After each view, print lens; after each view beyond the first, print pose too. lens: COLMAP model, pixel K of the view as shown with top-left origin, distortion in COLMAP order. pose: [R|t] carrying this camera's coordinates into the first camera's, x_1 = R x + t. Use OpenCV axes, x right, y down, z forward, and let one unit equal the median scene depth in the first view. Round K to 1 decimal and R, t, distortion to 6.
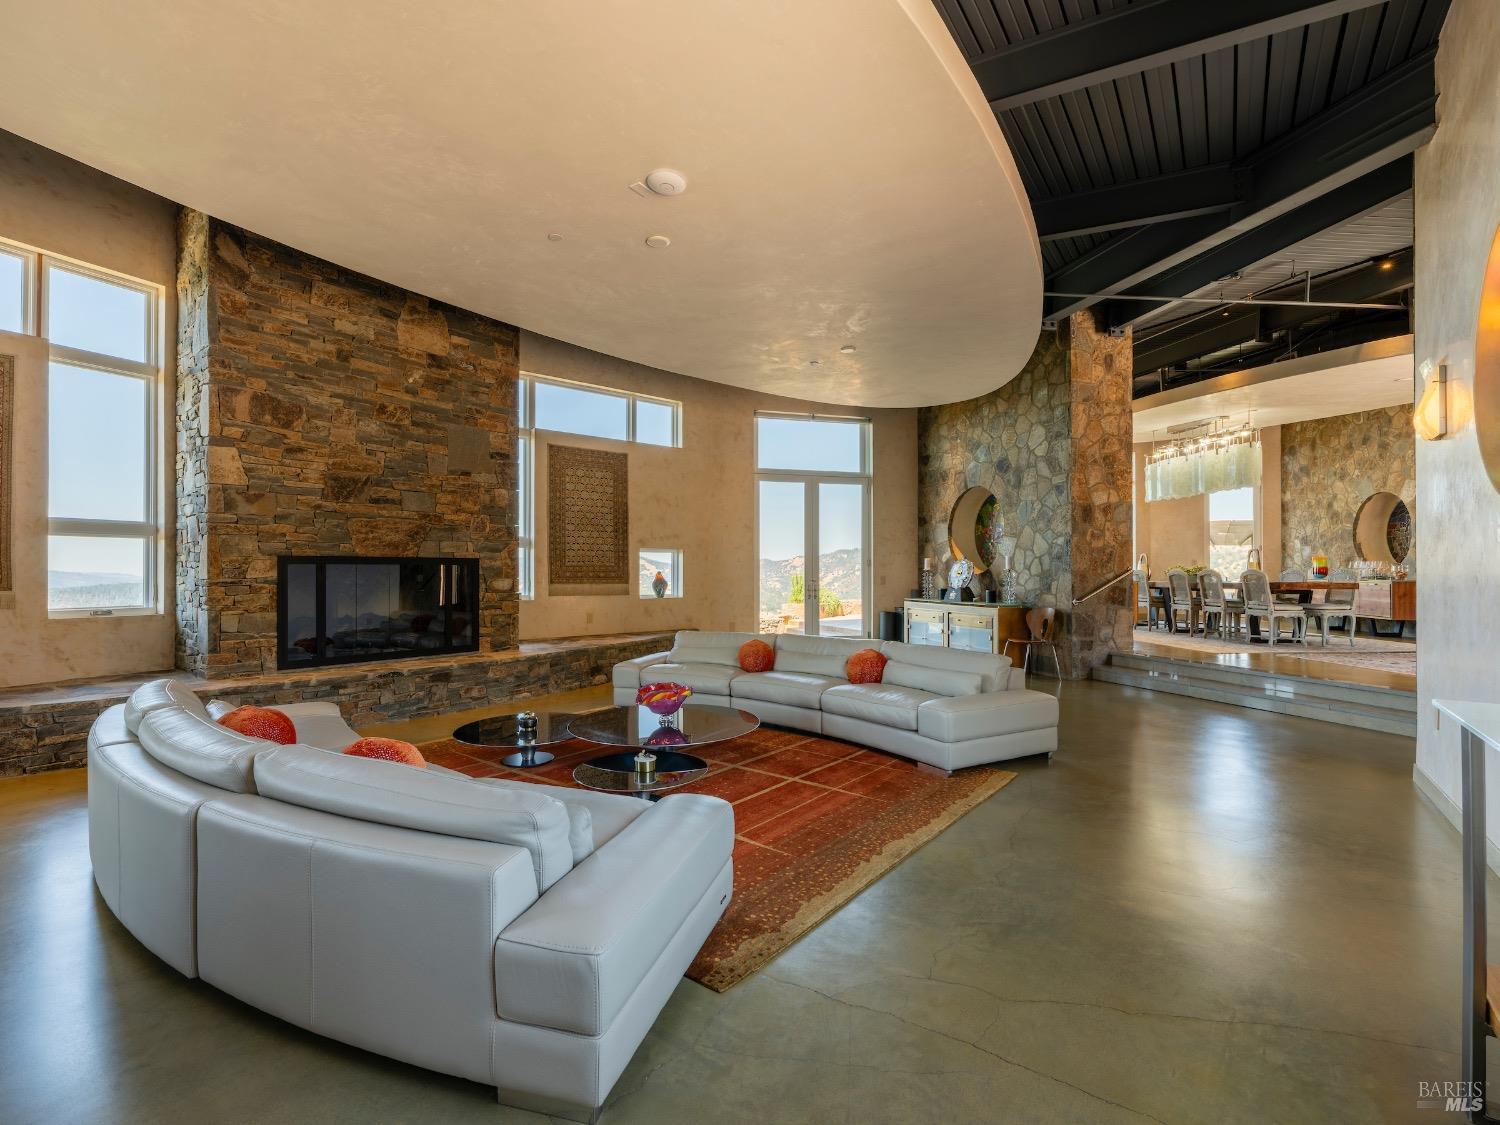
lens RADIAL K [[679.1, 0, 743.1], [0, 679.1, 563.7], [0, 0, 1]] dist [0.002476, 0.001084]
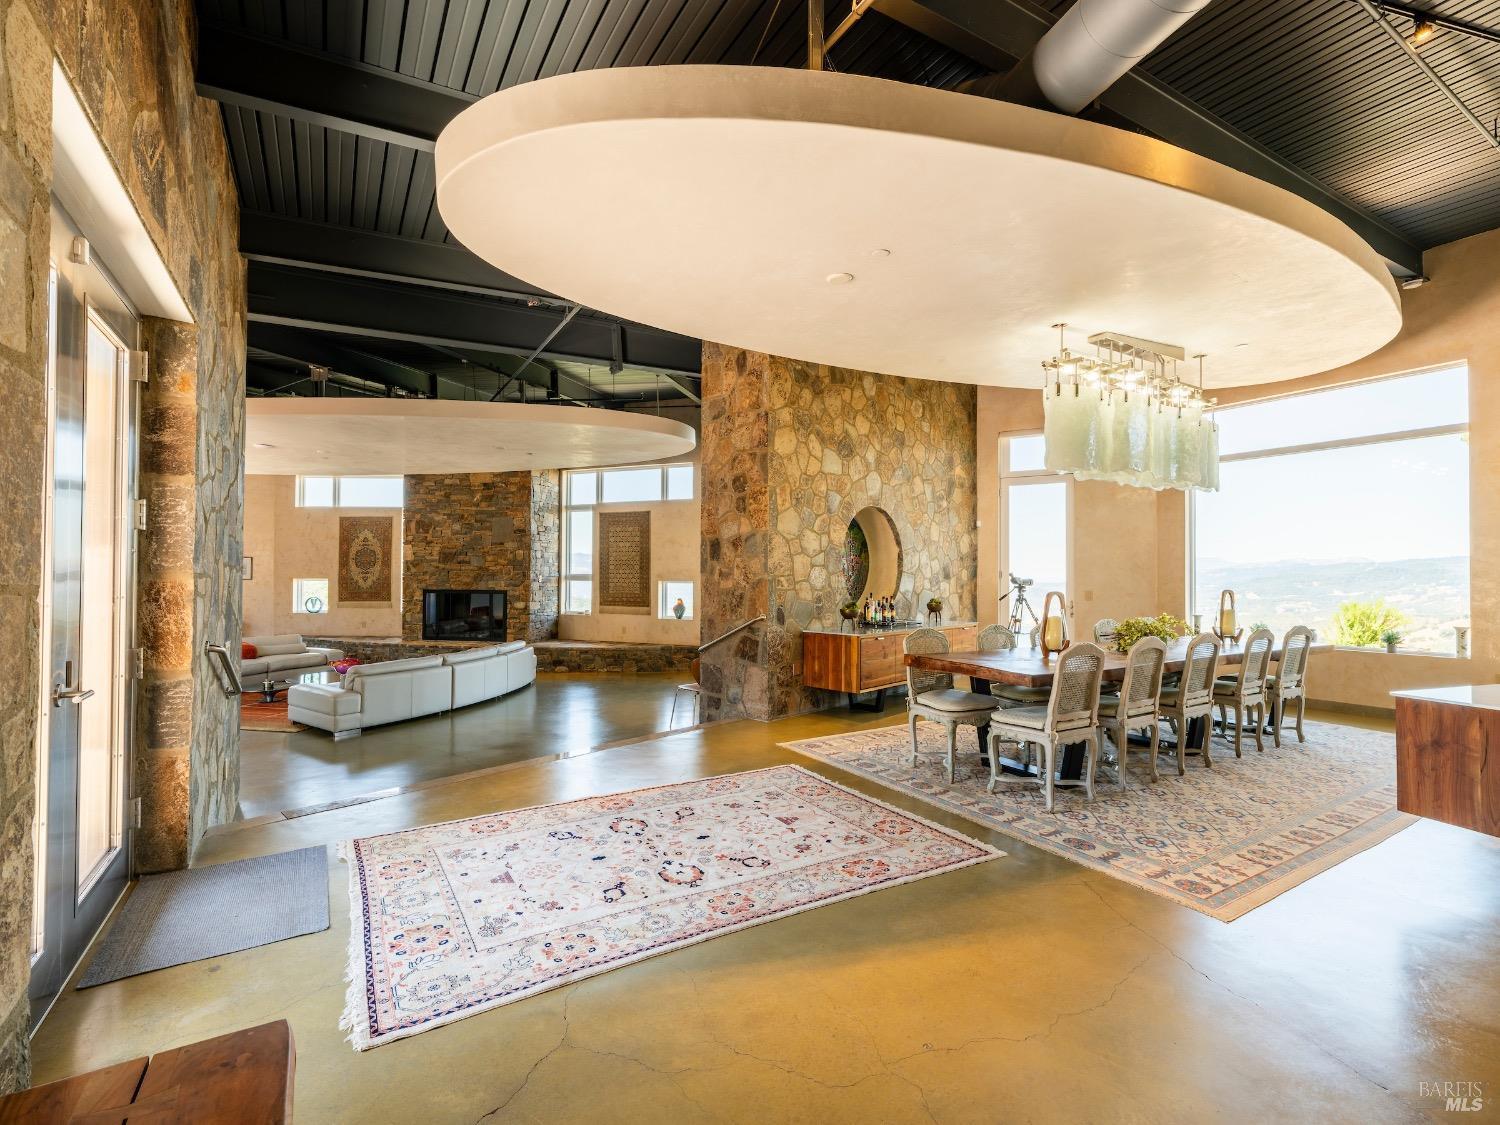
lens RADIAL K [[679.1, 0, 760.8], [0, 679.1, 567.0], [0, 0, 1]] dist [0.002476, 0.001084]
pose [[0.463197, -0.009530, -0.886204, 1.355752], [0.004781, 0.999954, -0.008255, -0.045926], [0.886242, -0.000413, 0.463222, 0.685368]]
